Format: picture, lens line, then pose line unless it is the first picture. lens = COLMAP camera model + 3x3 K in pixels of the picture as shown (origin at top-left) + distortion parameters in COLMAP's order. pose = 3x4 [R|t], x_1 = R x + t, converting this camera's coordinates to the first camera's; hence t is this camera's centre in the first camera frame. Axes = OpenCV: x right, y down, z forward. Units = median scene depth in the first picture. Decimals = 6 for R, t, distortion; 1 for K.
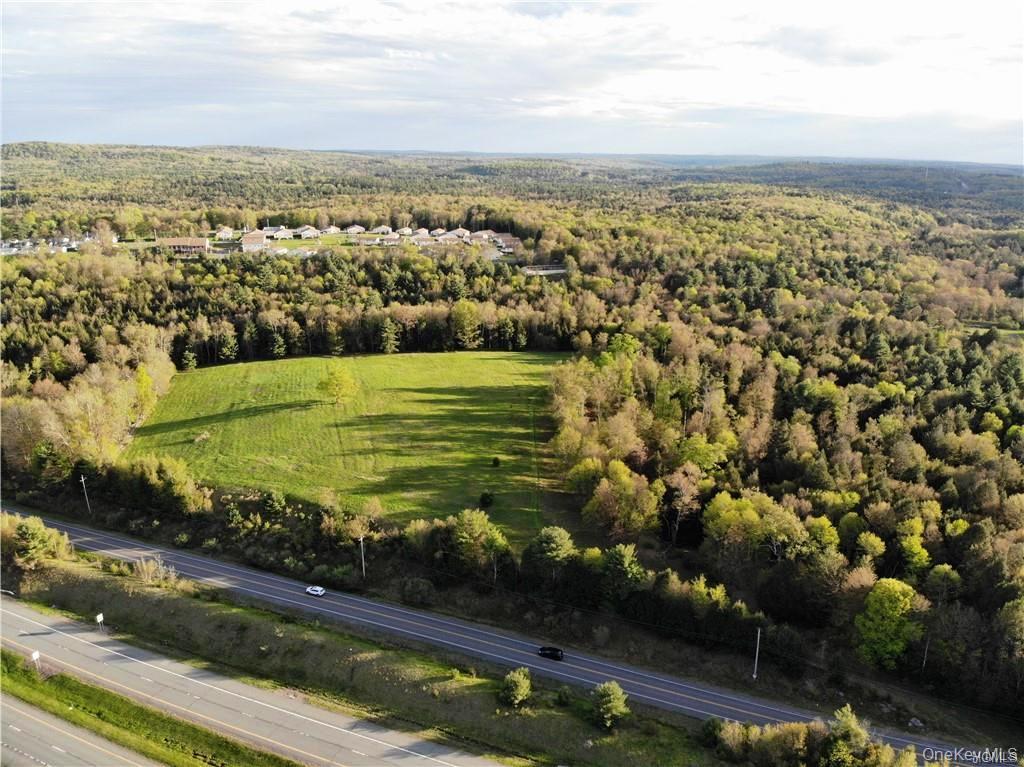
lens RADIAL K [[772.0, 0, 512.0], [0, 772.0, 383.5], [0, 0, 1]] dist [0.095840, -0.195959]
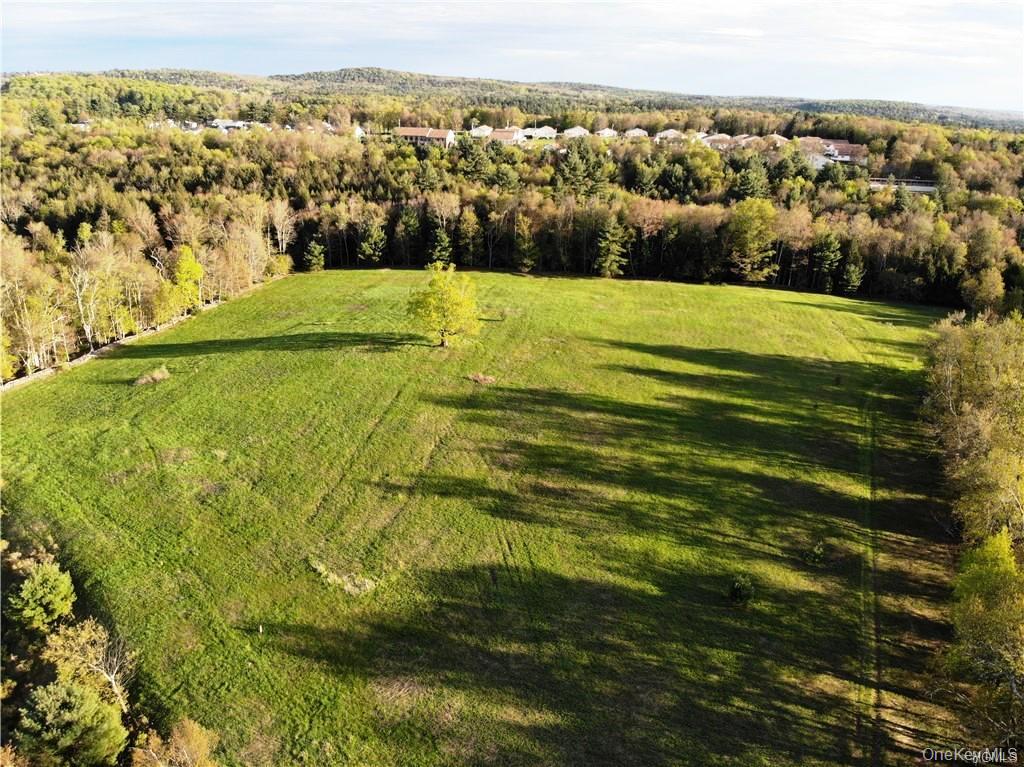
lens RADIAL K [[772.0, 0, 512.0], [0, 772.0, 383.5], [0, 0, 1]] dist [0.095840, -0.195959]
pose [[0.924797, 0.142812, -0.352639, -0.004791], [-0.120287, 0.989084, 0.085106, 0.000632], [0.360944, -0.036288, 0.931881, 0.379296]]
